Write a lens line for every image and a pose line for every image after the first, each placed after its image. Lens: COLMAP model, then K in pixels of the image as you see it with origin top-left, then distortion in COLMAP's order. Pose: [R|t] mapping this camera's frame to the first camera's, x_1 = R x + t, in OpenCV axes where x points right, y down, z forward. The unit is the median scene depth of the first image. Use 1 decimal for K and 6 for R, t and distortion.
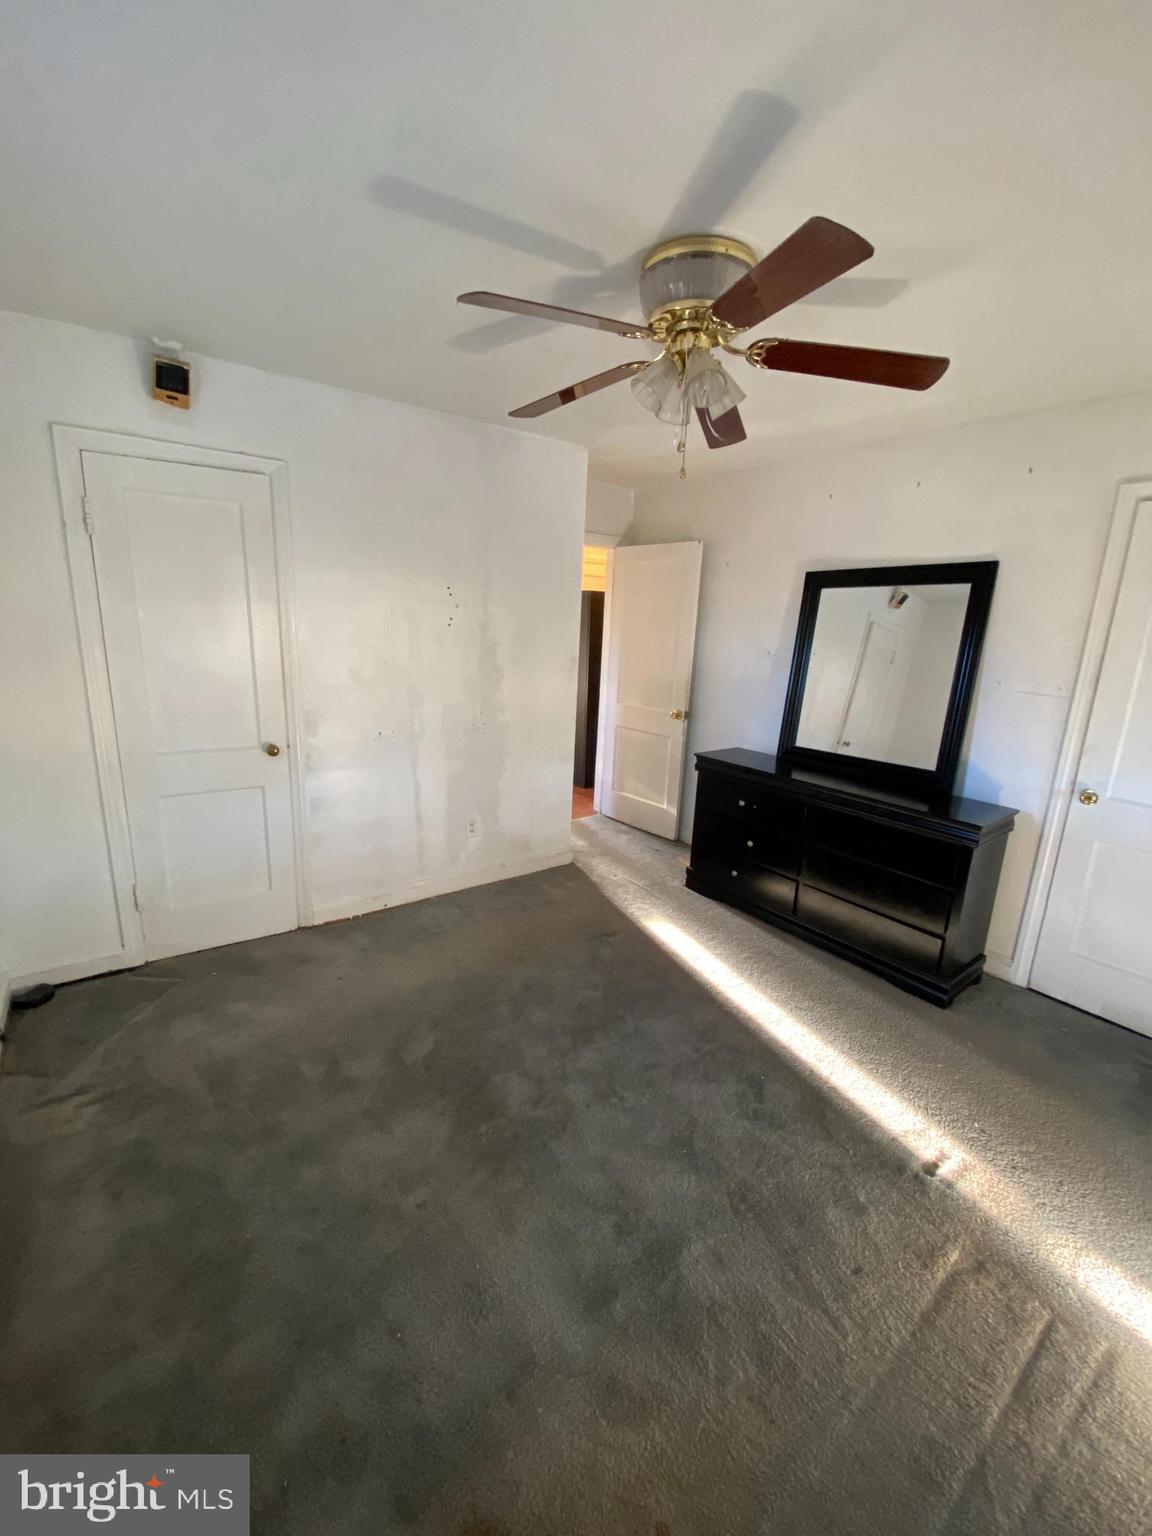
lens RADIAL K [[620.4, 0, 573.9], [0, 620.4, 766.2], [0, 0, 1]] dist [0.011209, -0.015895]
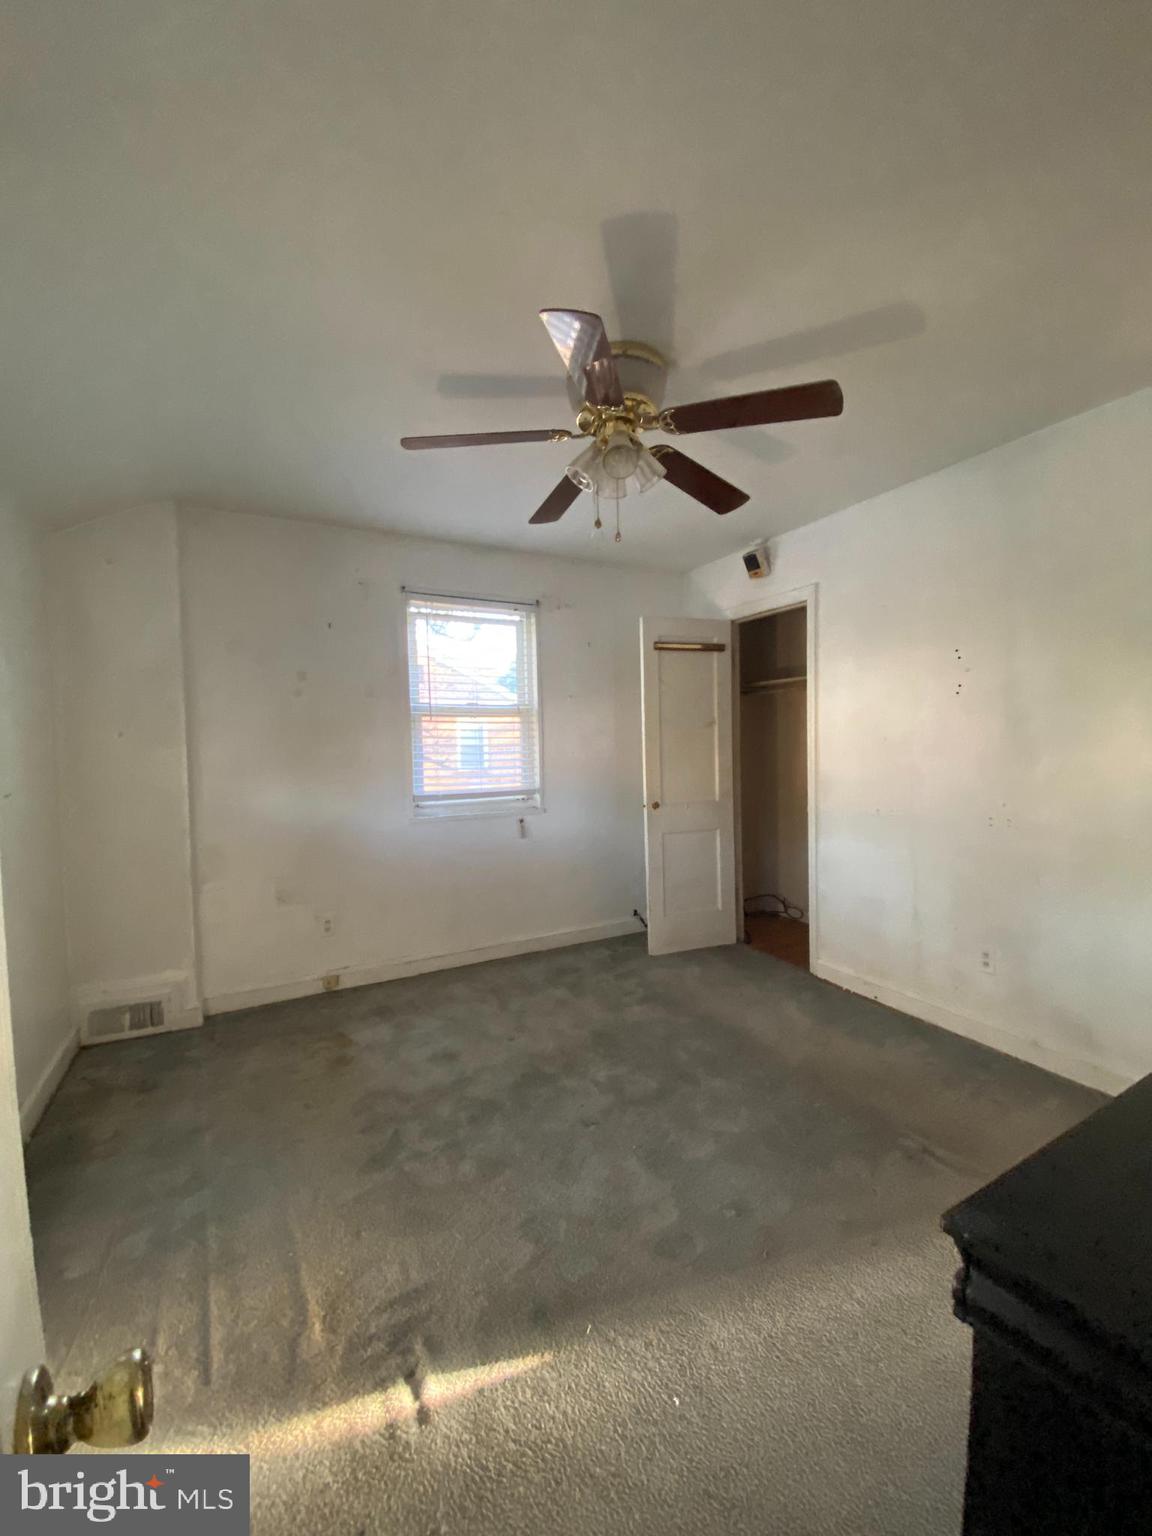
lens RADIAL K [[620.4, 0, 573.9], [0, 620.4, 766.2], [0, 0, 1]] dist [0.011209, -0.015895]
pose [[-0.173447, -0.003214, -0.984838, 0.721428], [-0.211461, 0.976793, 0.034054, -0.051934], [0.961874, 0.214161, -0.170101, 0.677427]]
